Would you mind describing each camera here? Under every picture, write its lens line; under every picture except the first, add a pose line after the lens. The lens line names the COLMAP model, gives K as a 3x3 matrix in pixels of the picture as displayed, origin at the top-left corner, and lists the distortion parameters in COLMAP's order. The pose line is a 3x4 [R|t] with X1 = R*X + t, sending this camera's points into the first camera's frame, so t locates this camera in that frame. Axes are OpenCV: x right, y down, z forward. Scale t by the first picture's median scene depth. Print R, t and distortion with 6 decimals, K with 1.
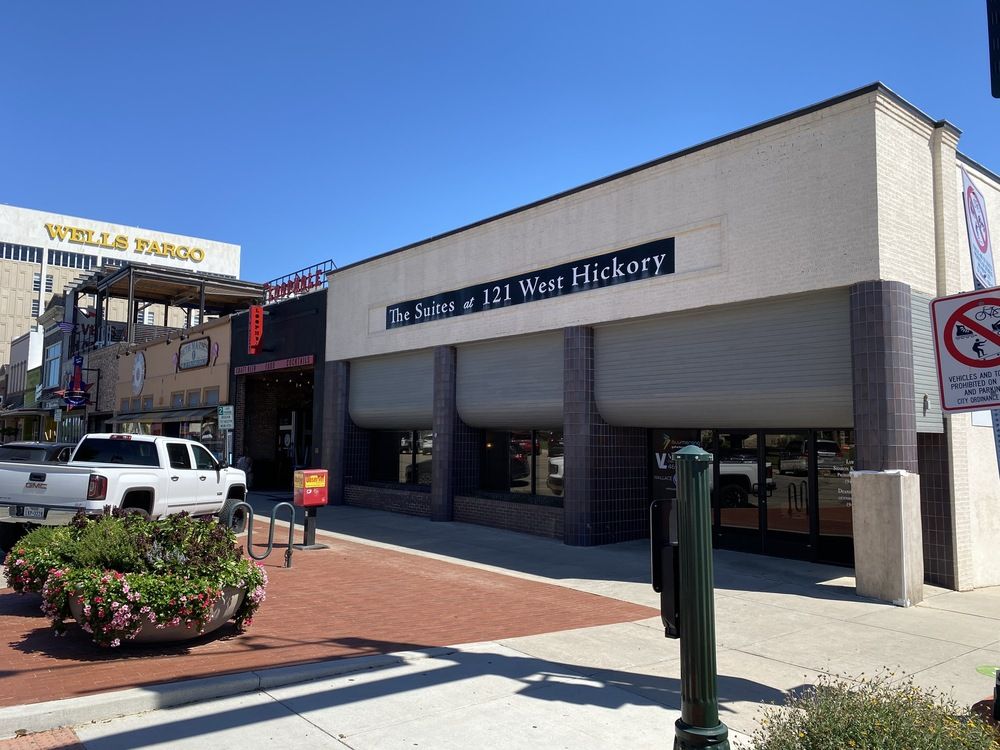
lens RADIAL K [[772.9, 0, 496.9], [0, 772.9, 369.9], [0, 0, 1]] dist [0.067452, -0.089497]
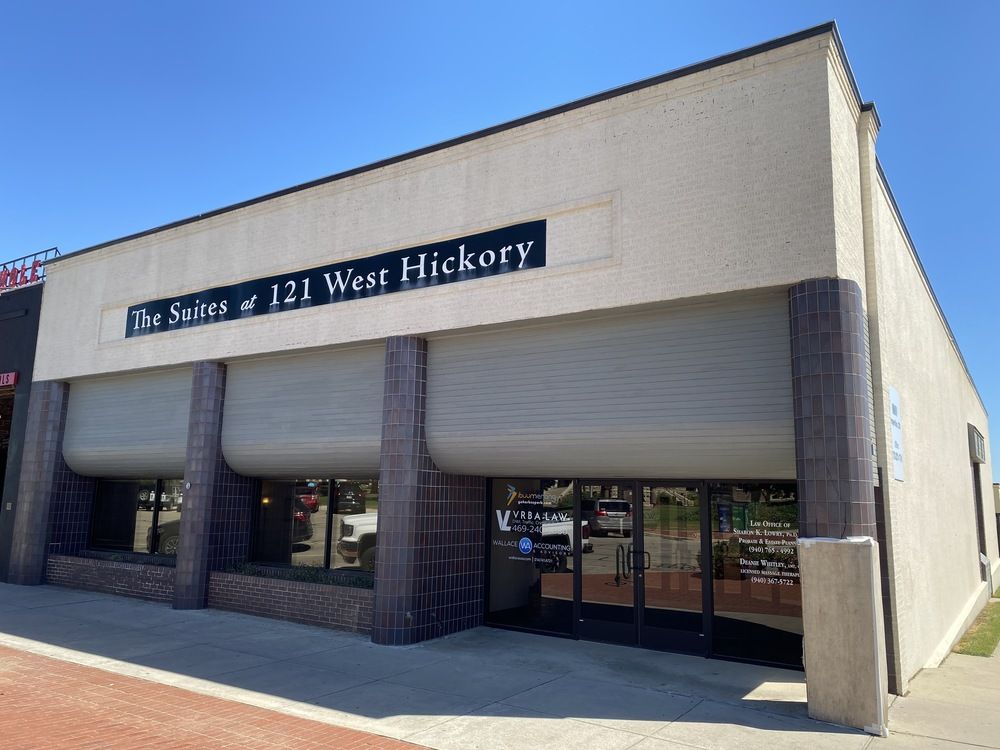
lens RADIAL K [[772.9, 0, 505.8], [0, 772.9, 368.6], [0, 0, 1]] dist [0.067452, -0.089497]
pose [[0.957207, 0.054597, 0.284209, -0.011696], [-0.033937, 0.996444, -0.077120, 0.028035], [-0.287409, 0.064175, 0.955656, 0.277590]]
